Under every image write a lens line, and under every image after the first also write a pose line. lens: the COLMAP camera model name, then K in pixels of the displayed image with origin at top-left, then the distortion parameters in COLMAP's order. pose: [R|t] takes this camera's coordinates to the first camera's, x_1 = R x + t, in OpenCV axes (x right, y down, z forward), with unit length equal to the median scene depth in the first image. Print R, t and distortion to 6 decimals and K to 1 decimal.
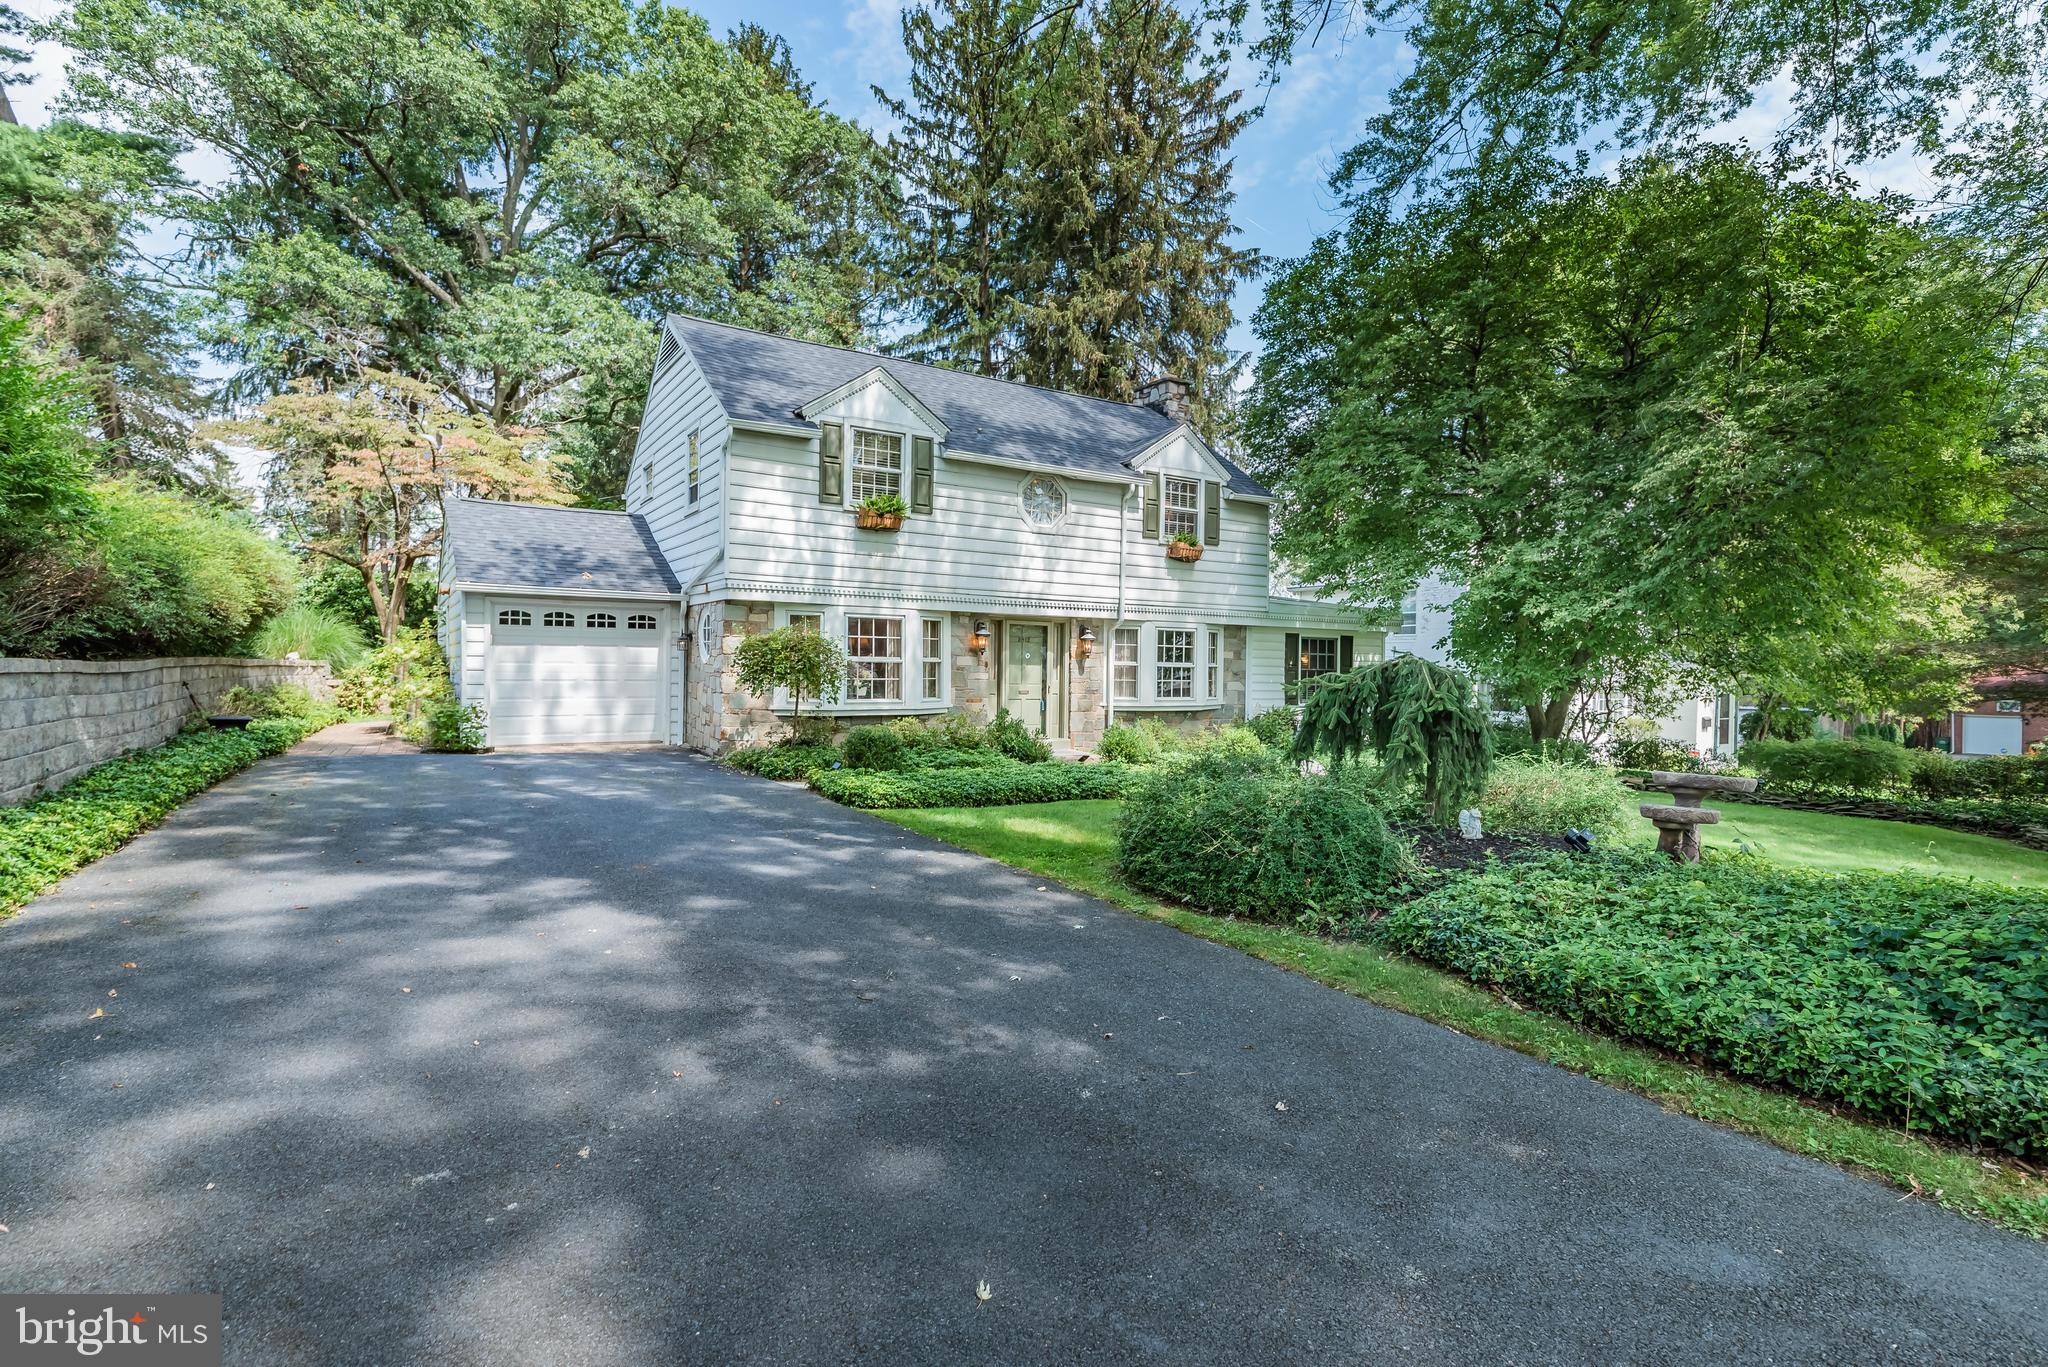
lens RADIAL K [[1004.1, 0, 1037.2], [0, 1004.1, 672.1], [0, 0, 1]] dist [-0.000383, 0.000409]
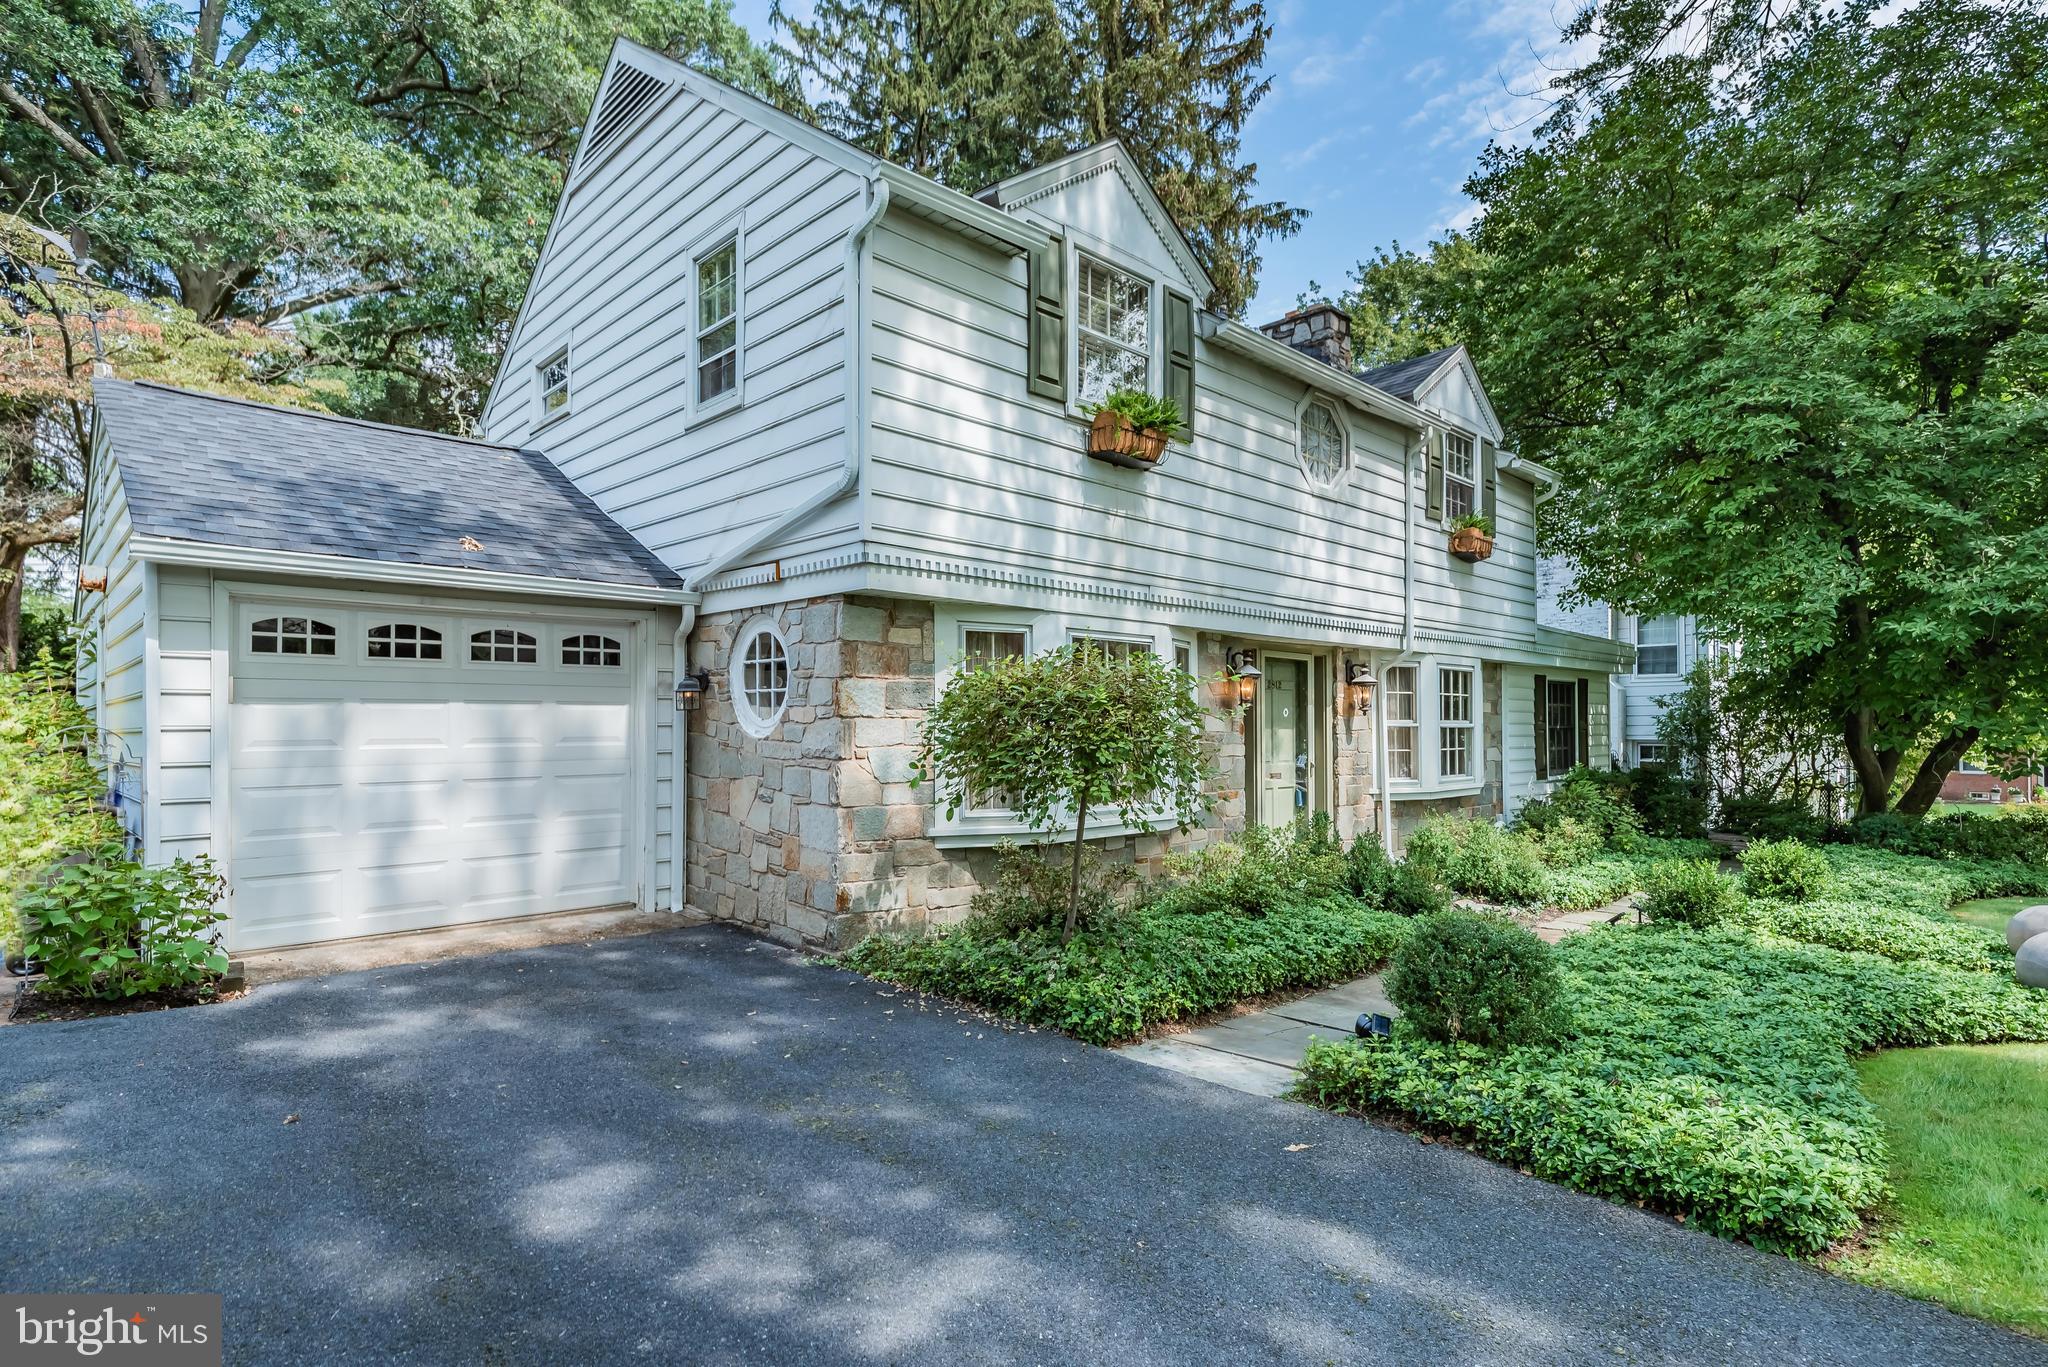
lens RADIAL K [[1029.8, 0, 1049.7], [0, 1029.8, 706.4], [0, 0, 1]] dist [0.000827, -0.000074]
pose [[0.976481, -0.011042, 0.215319, -0.287776], [0.015270, 0.999722, -0.017981, -0.011931], [-0.215060, 0.020846, 0.976378, 0.485312]]
